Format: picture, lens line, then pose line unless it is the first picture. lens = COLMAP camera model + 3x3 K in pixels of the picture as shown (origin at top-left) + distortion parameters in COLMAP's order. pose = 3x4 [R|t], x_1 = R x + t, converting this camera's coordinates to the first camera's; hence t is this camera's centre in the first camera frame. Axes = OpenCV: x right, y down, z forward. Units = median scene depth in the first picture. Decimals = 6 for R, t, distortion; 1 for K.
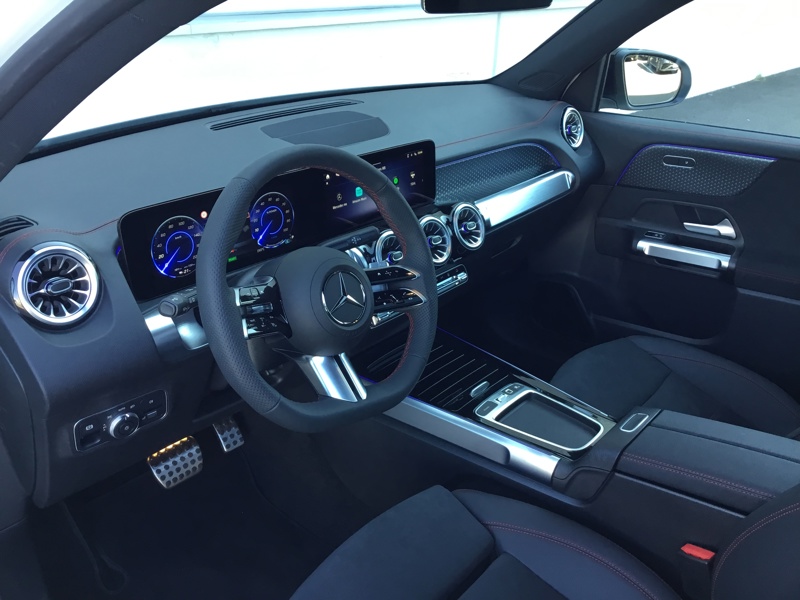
lens RADIAL K [[716.5, 0, 395.7], [0, 716.5, 305.8], [0, 0, 1]] dist [0.037249, -0.096036]
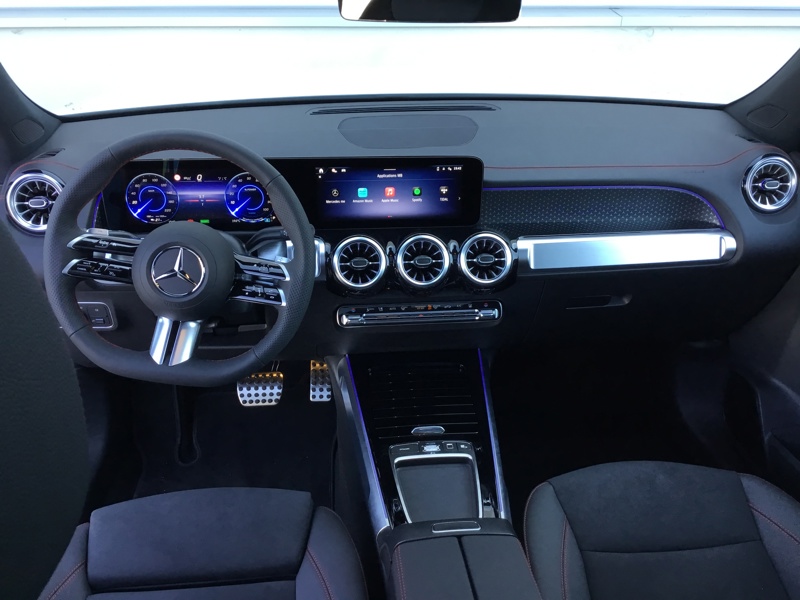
lens RADIAL K [[716.5, 0, 419.0], [0, 716.5, 300.7], [0, 0, 1]] dist [0.037249, -0.096036]
pose [[0.725658, 0.300521, -0.618957, 0.734761], [-0.293859, 0.948767, 0.116136, -0.170123], [0.622147, 0.097611, 0.776792, 0.312372]]
